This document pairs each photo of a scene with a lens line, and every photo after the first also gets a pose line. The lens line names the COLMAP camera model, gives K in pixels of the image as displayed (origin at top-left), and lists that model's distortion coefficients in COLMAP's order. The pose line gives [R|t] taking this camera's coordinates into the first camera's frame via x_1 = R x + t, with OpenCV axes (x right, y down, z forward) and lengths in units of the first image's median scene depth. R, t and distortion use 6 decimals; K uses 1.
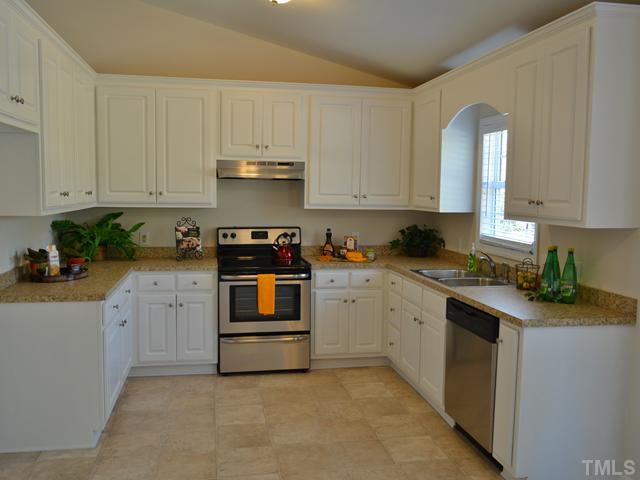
lens RADIAL K [[571.3, 0, 319.5], [0, 571.3, 238.4], [0, 0, 1]] dist [-0.001070, -0.013750]
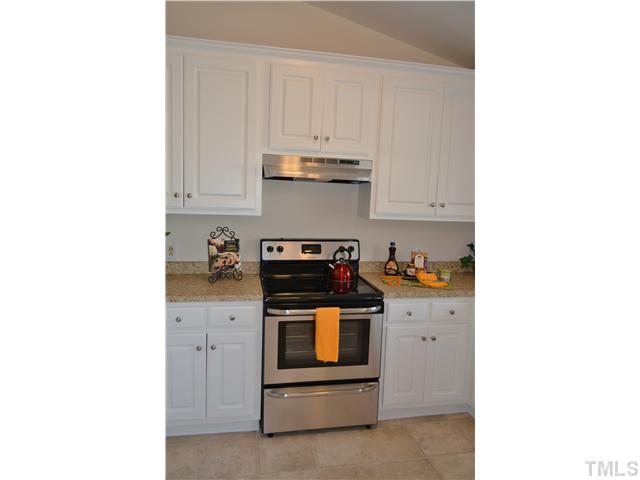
lens RADIAL K [[384.7, 0, 315.2], [0, 384.7, 239.9], [0, 0, 1]] dist [-0.008793, 0.000558]
pose [[0.999718, 0.023369, -0.004152, -0.106641], [-0.023246, 0.999350, 0.027546, -0.037628], [0.004794, -0.027442, 0.999612, 0.486598]]
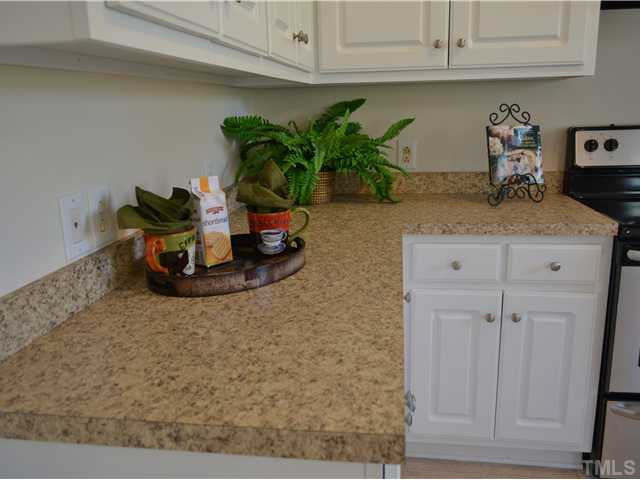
lens RADIAL K [[571.3, 0, 315.4], [0, 571.3, 242.5], [0, 0, 1]] dist [-0.001070, -0.013750]
pose [[0.942944, 0.039099, -0.330649, -0.233987], [0.011955, 0.988465, 0.150978, 0.000059], [0.332738, -0.146316, 0.931599, 0.557442]]
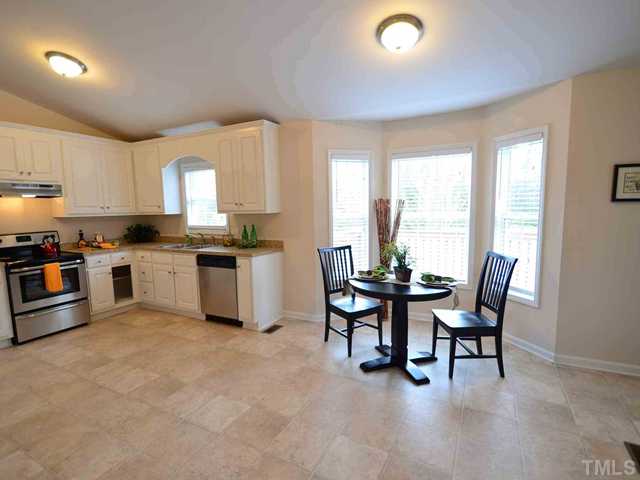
lens RADIAL K [[326.4, 0, 319.3], [0, 326.4, 240.8], [0, 0, 1]] dist [-0.007199, -0.002684]
pose [[0.619882, -0.109136, 0.777069, -0.292108], [0.095510, 0.993412, 0.063330, 0.018687], [-0.778861, 0.034961, 0.626221, -0.023174]]
